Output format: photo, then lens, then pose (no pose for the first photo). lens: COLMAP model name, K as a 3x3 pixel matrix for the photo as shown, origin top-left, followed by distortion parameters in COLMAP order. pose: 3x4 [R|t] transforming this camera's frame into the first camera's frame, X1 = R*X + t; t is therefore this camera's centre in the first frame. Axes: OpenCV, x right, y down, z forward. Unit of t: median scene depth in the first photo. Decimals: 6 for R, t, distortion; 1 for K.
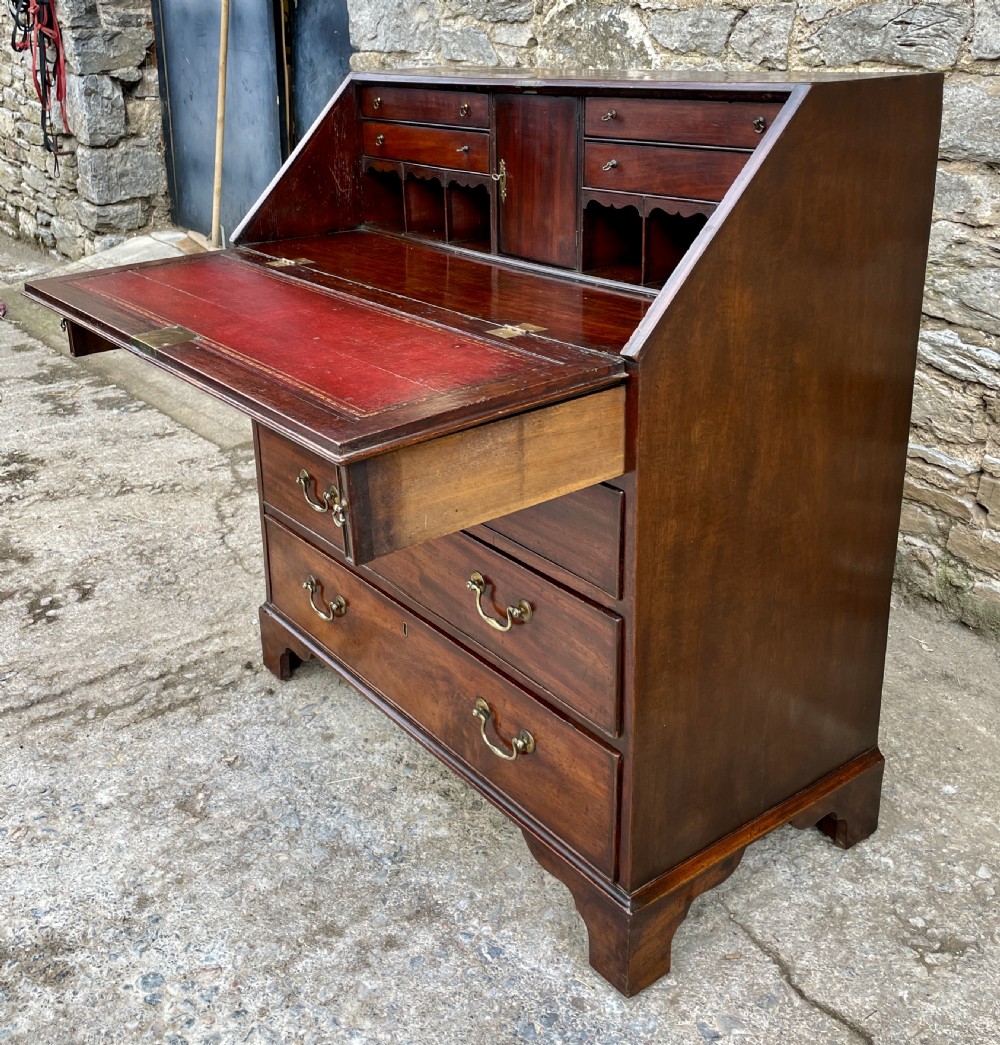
lens RADIAL K [[1150.3, 0, 478.0], [0, 1150.3, 419.8], [0, 0, 1]] dist [0.041107, 0.000000]
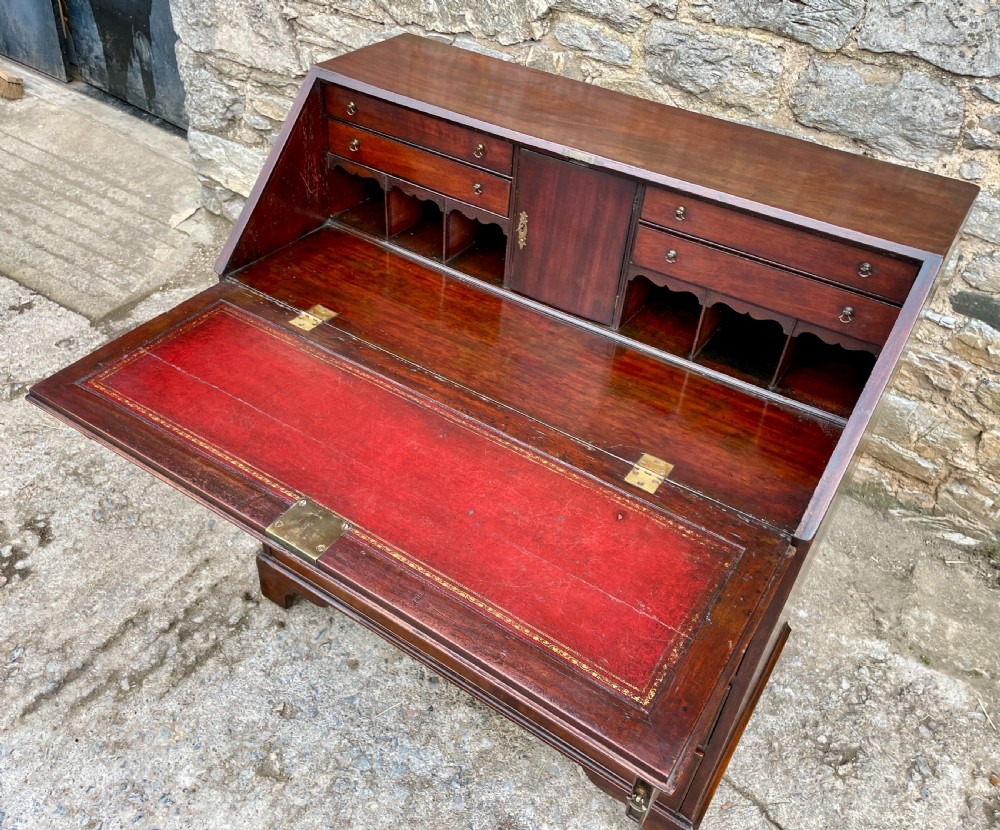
lens RADIAL K [[847.4, 0, 492.4], [0, 847.4, 413.4], [0, 0, 1]] dist [0.074275, -0.095140]
pose [[0.936840, -0.152367, 0.314826, -0.234569], [0.030228, 0.932027, 0.361125, -0.286521], [-0.348450, -0.328800, 0.877766, 0.254490]]
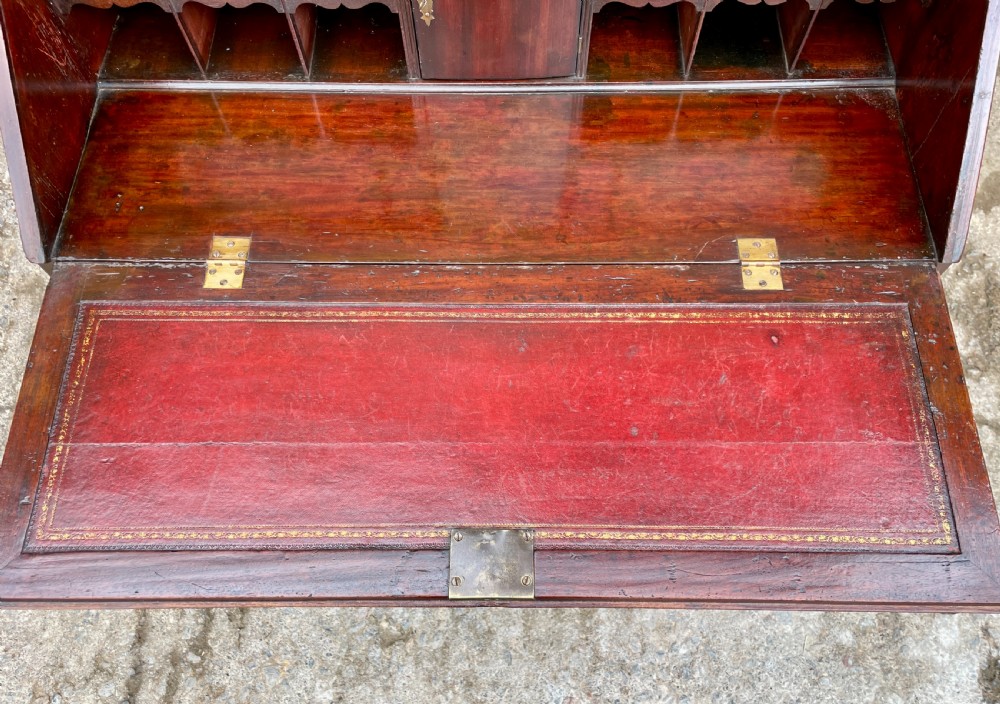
lens RADIAL K [[785.8, 0, 505.9], [0, 785.8, 378.3], [0, 0, 1]] dist [0.076526, -0.103772]
pose [[0.600618, -0.716473, 0.354859, -0.252773], [0.249005, 0.589379, 0.768524, -0.376841], [-0.759773, -0.373228, 0.532397, 0.535831]]
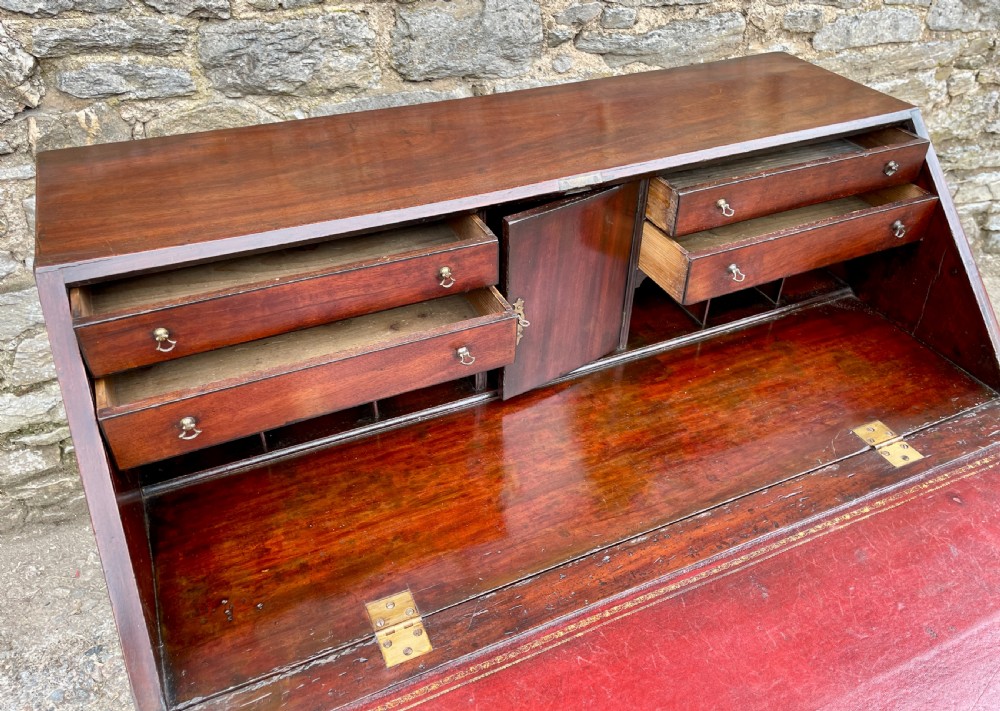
lens RADIAL K [[774.9, 0, 505.7], [0, 774.9, 335.2], [0, 0, 1]] dist [0.076822, -0.108477]
pose [[0.206218, -0.556394, 0.804922, -0.340461], [0.292497, 0.820043, 0.491909, -0.381204], [-0.933766, 0.133996, 0.331851, 0.726384]]
